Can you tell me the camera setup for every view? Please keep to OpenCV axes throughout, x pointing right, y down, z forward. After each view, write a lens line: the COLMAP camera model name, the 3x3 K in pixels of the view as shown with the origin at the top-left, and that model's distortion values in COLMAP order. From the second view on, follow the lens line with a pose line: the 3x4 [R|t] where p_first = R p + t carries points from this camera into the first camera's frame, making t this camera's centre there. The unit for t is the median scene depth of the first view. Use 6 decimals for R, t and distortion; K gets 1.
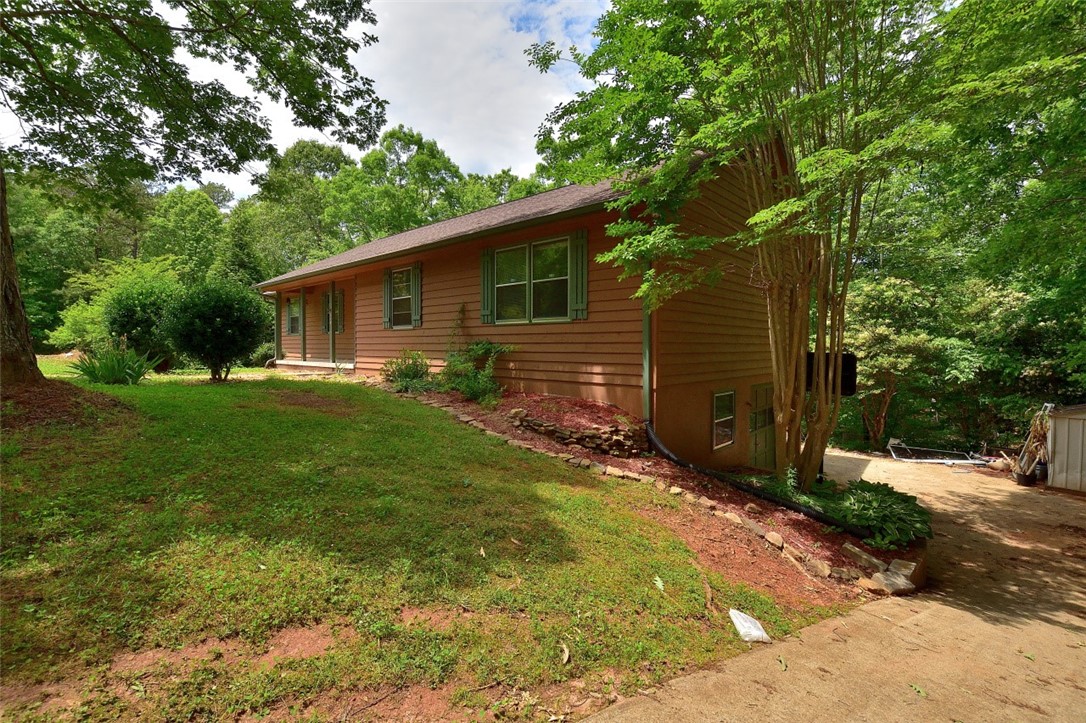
lens RADIAL K [[481.3, 0, 545.1], [0, 481.3, 354.0], [0, 0, 1]] dist [-0.030449, 0.003715]
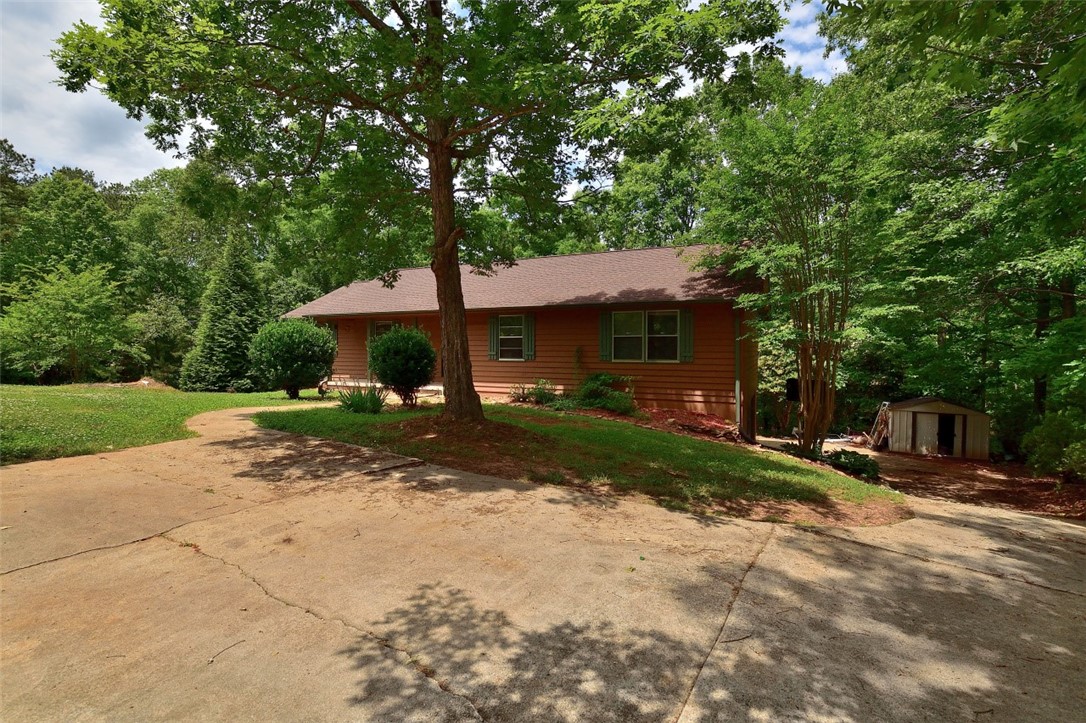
lens RADIAL K [[481.3, 0, 542.7], [0, 481.3, 363.9], [0, 0, 1]] dist [-0.030449, 0.003715]
pose [[0.961938, -0.008348, 0.273141, -0.600002], [0.003965, 0.999854, 0.016595, -0.067719], [-0.273239, -0.014880, 0.961831, -0.309703]]
